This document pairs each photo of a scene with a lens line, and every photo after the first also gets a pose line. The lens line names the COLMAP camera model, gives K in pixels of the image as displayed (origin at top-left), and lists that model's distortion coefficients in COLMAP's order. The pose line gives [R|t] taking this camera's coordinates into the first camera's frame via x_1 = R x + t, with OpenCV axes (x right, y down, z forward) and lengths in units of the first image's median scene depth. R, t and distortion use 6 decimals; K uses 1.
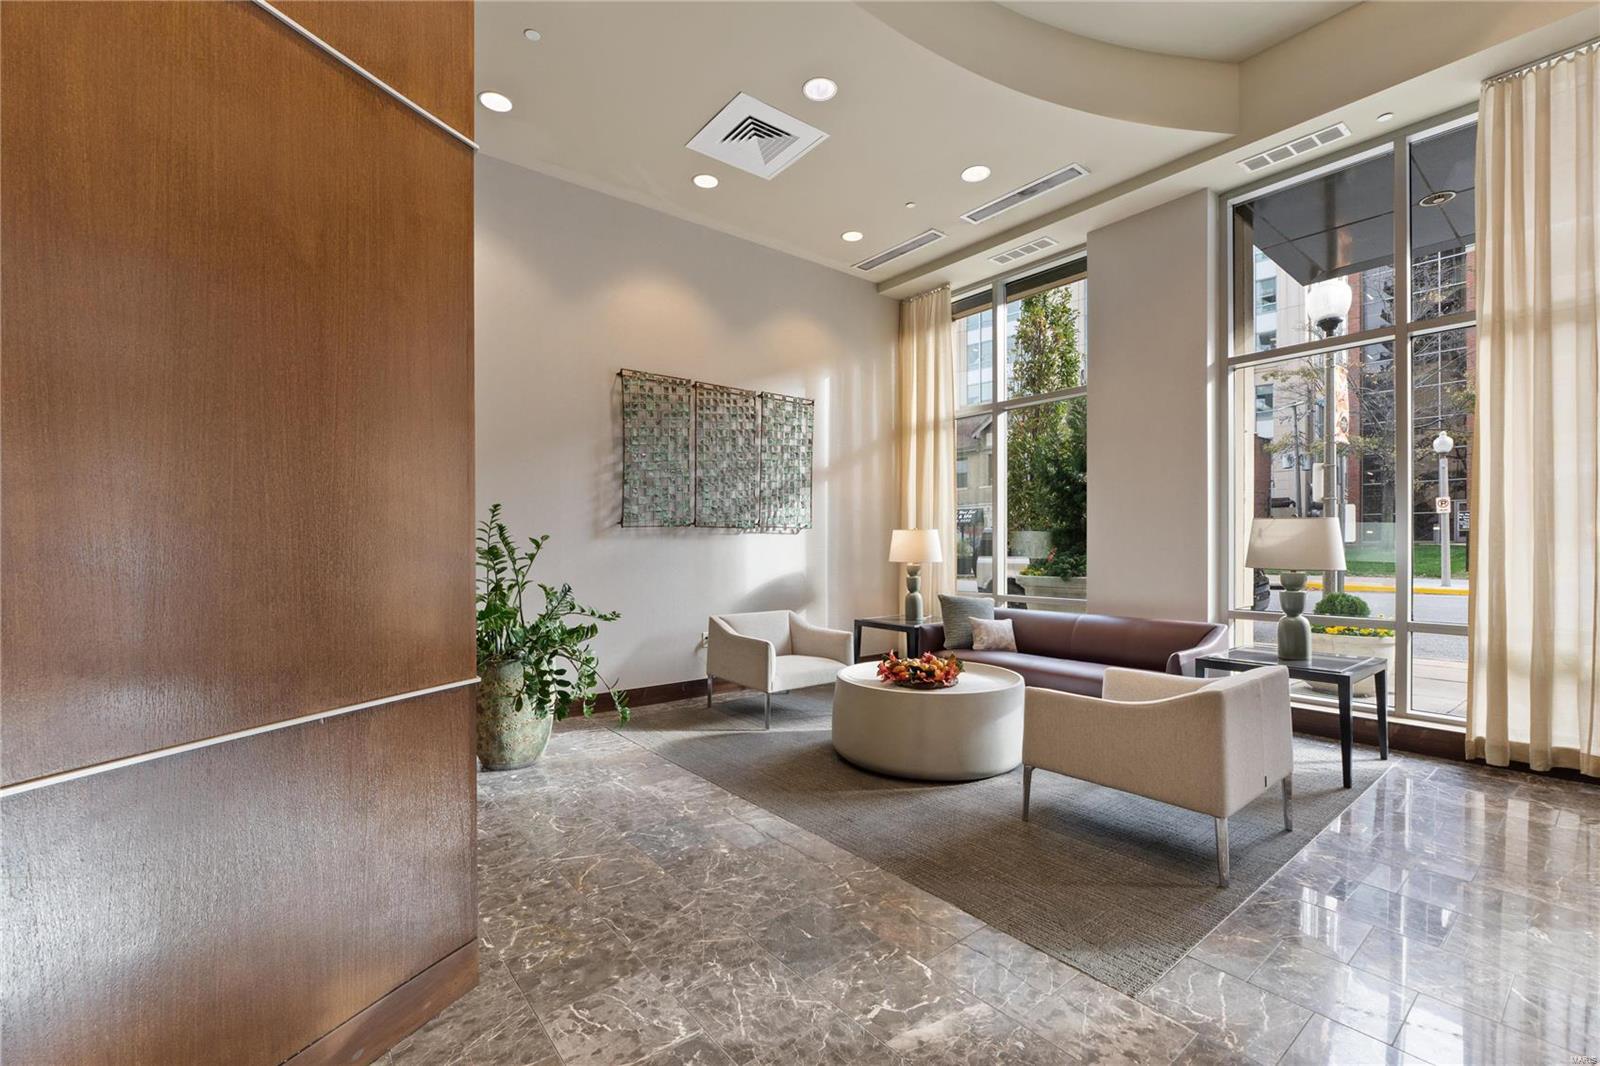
lens RADIAL K [[677.6, 0, 798.9], [0, 677.6, 544.0], [0, 0, 1]] dist [-0.002272, -0.000193]
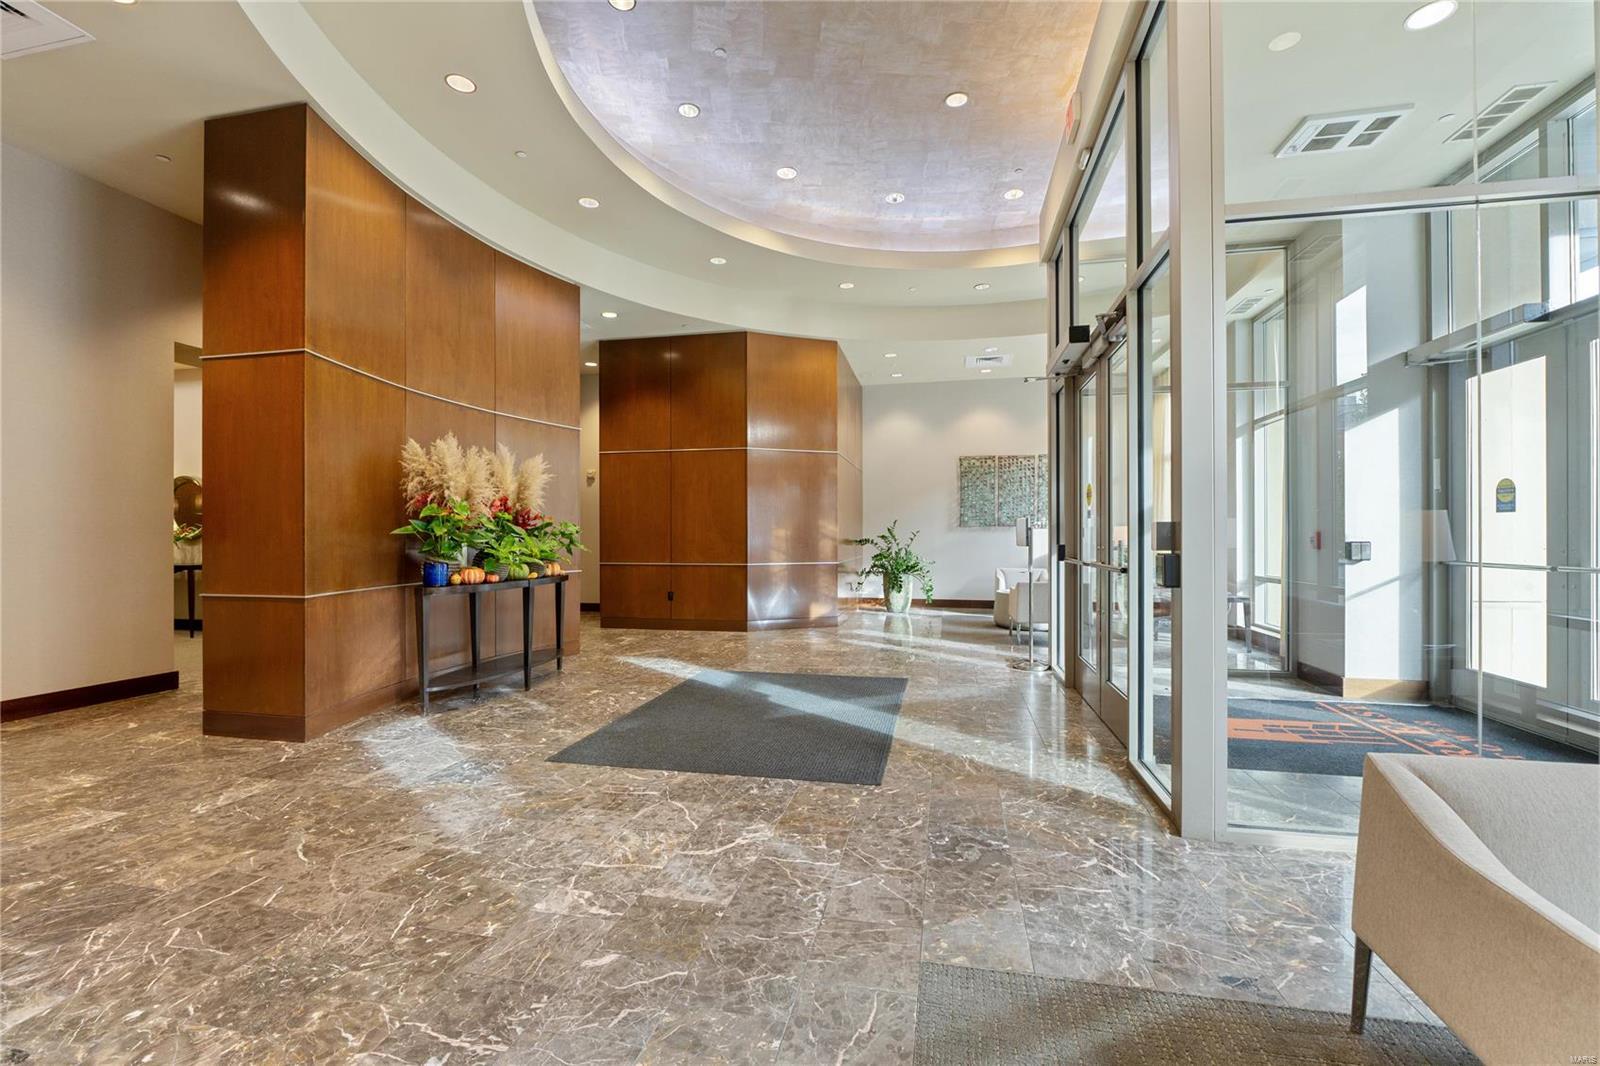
lens RADIAL K [[677.6, 0, 803.3], [0, 677.6, 529.4], [0, 0, 1]] dist [-0.002272, -0.000193]
pose [[0.645329, -0.002715, -0.763900, 1.114936], [0.003966, 0.999992, -0.000203, -0.018125], [0.763894, -0.002898, 0.645335, -0.847135]]
